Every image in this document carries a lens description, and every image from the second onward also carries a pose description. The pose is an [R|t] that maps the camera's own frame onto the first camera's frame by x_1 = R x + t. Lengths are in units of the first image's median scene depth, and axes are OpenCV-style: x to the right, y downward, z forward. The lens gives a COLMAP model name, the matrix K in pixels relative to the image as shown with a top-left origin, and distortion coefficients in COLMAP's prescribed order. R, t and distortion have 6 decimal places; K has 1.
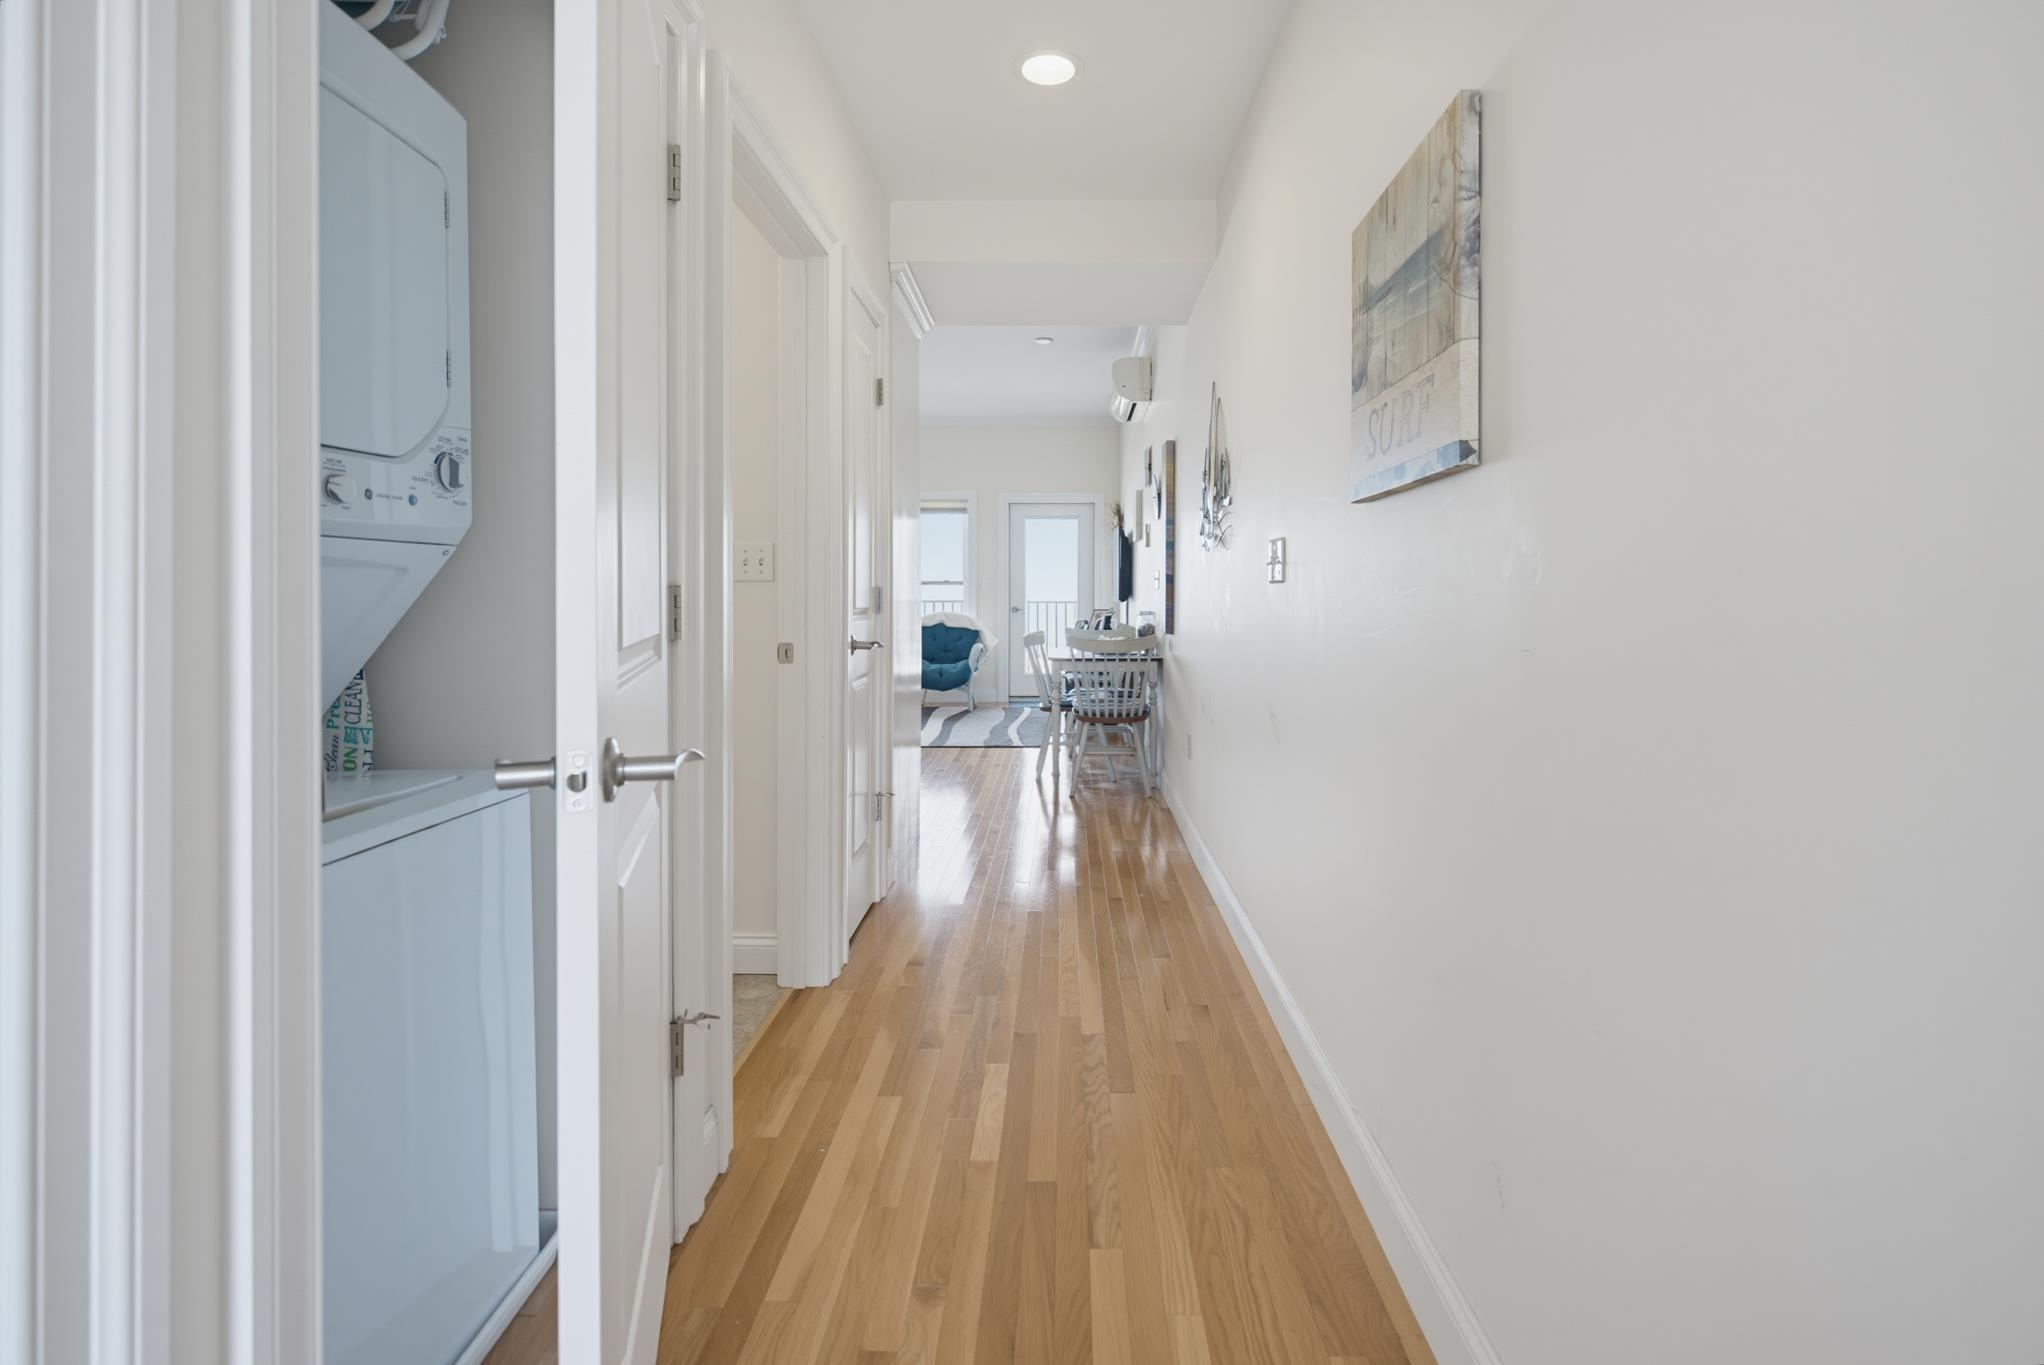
lens RADIAL K [[921.1, 0, 1015.2], [0, 921.1, 668.7], [0, 0, 1]] dist [0.004759, -0.004442]
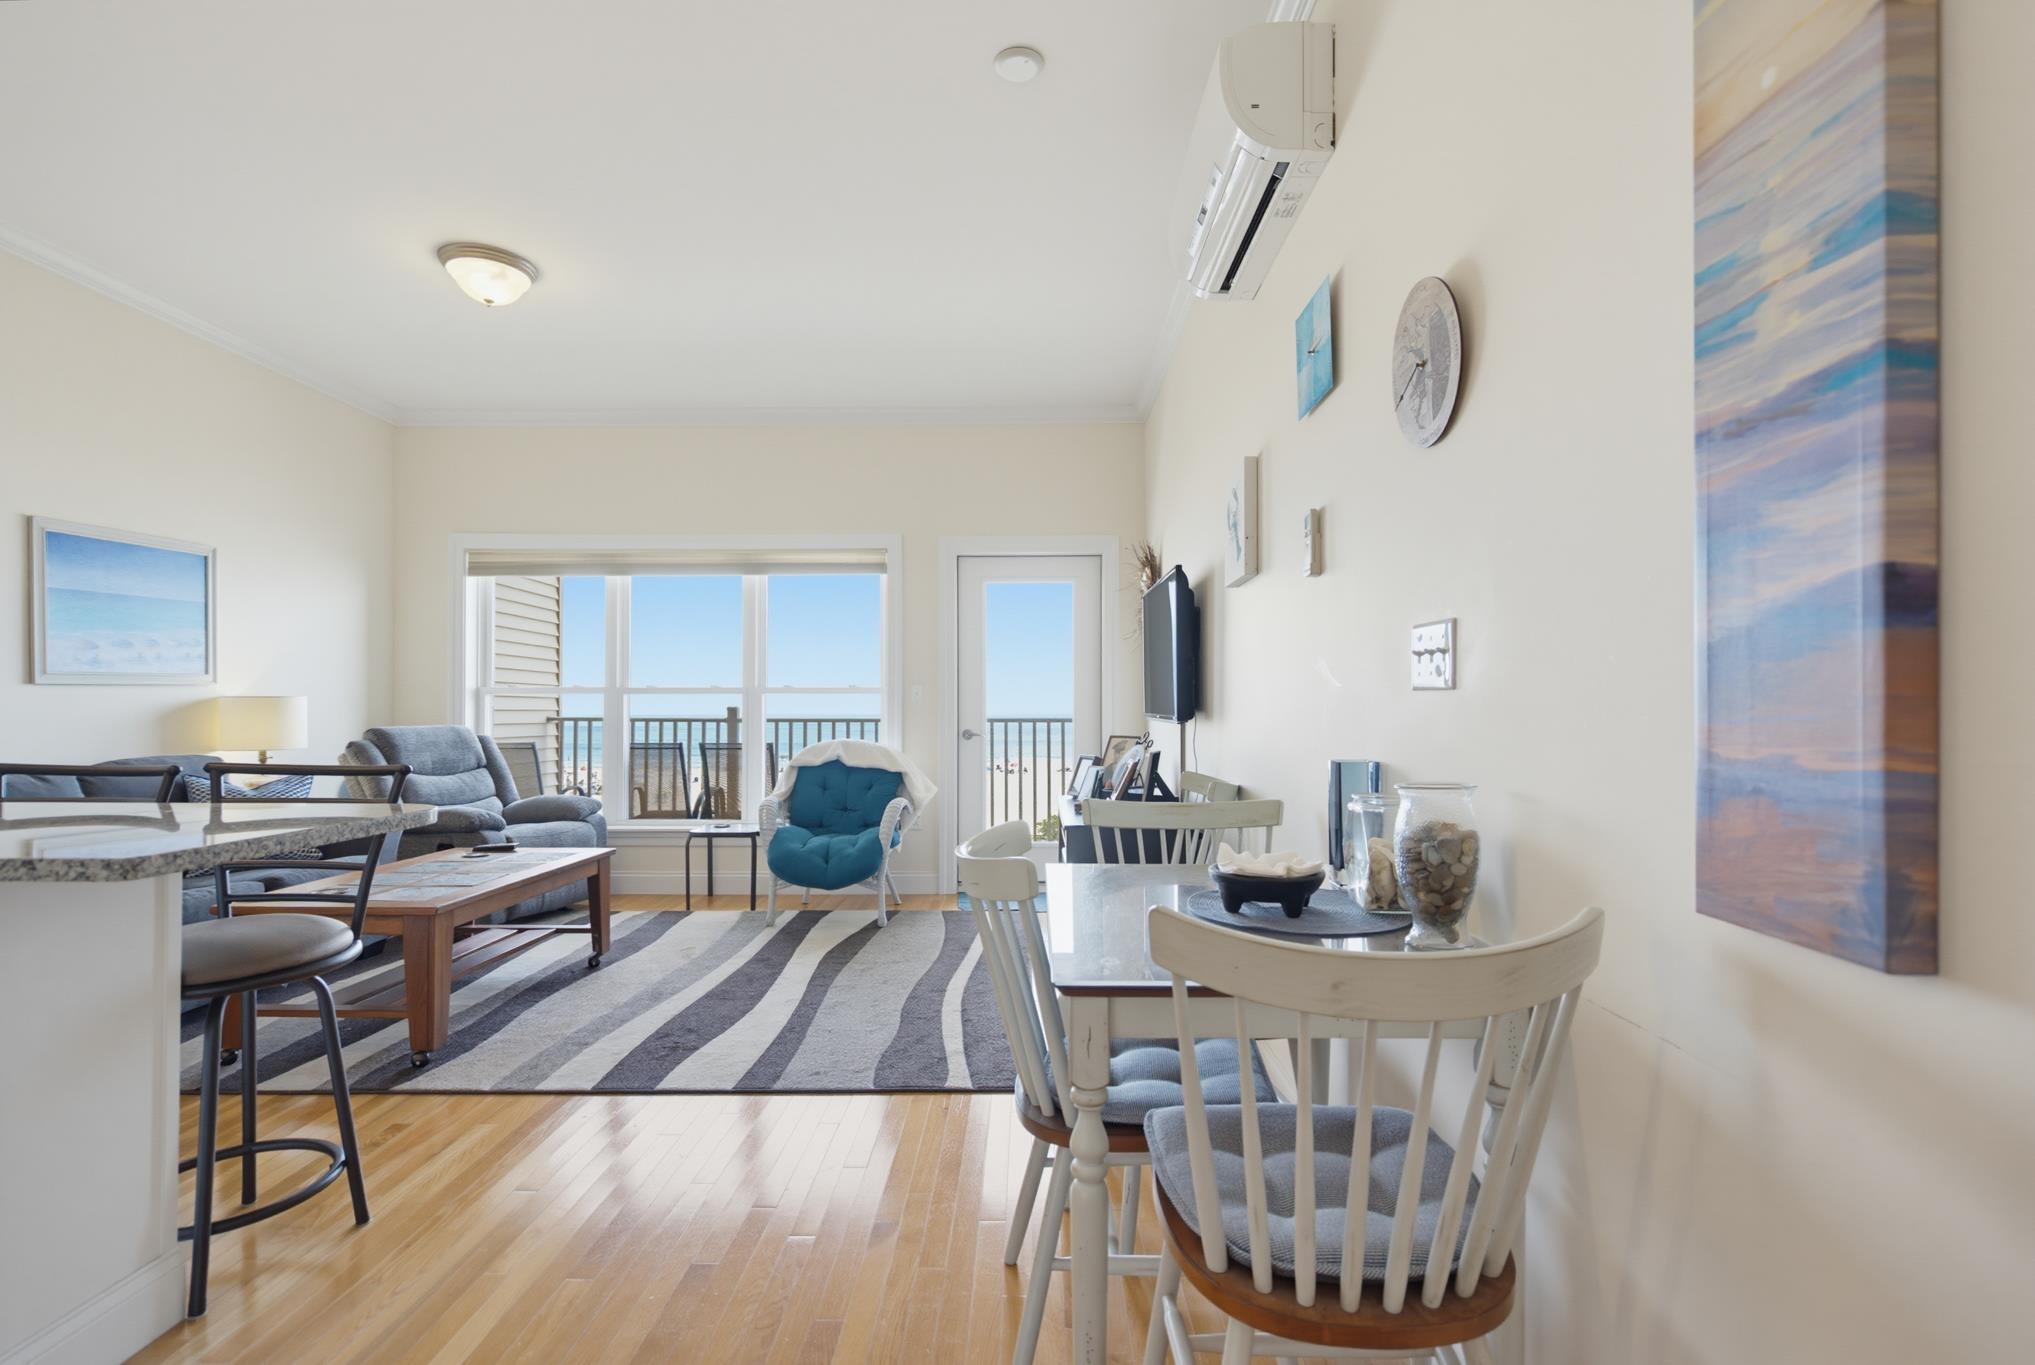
lens RADIAL K [[917.0, 0, 1022.6], [0, 917.0, 702.6], [0, 0, 1]] dist [0.004759, -0.004442]
pose [[0.999066, -0.001825, 0.043162, 0.010326], [0.005619, 0.996109, -0.087947, -0.036014], [-0.042833, 0.088107, 0.995190, 0.454773]]
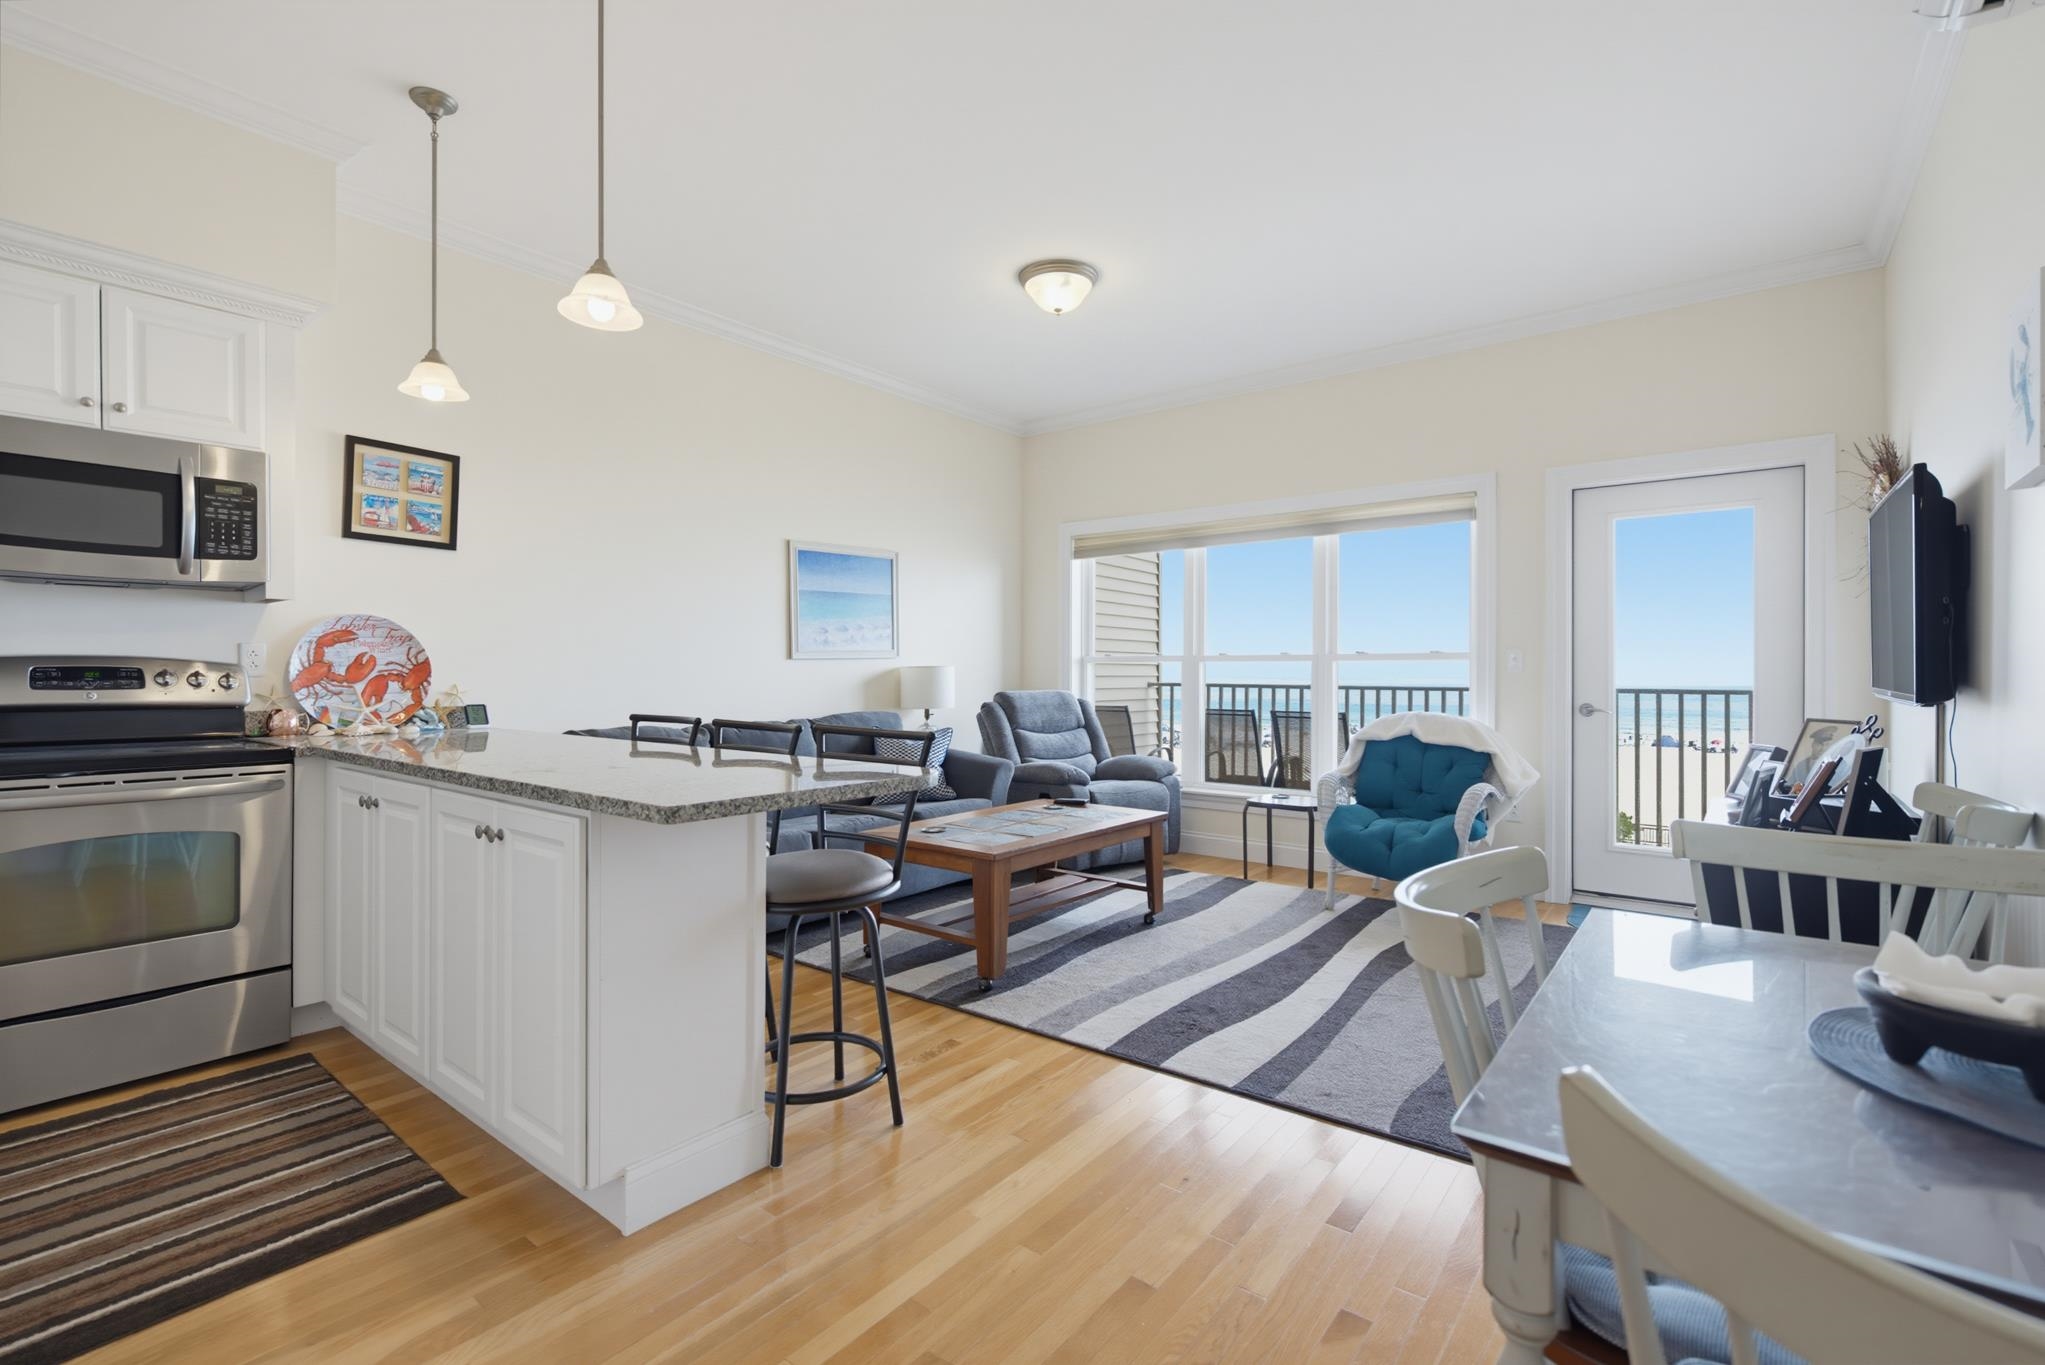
lens RADIAL K [[921.5, 0, 1026.1], [0, 921.5, 673.4], [0, 0, 1]] dist [0.004759, -0.004442]
pose [[0.821247, 0.000123, -0.570573, 0.037248], [-0.045817, 0.996785, -0.065731, -0.042201], [0.568730, 0.080124, 0.818612, 0.490044]]
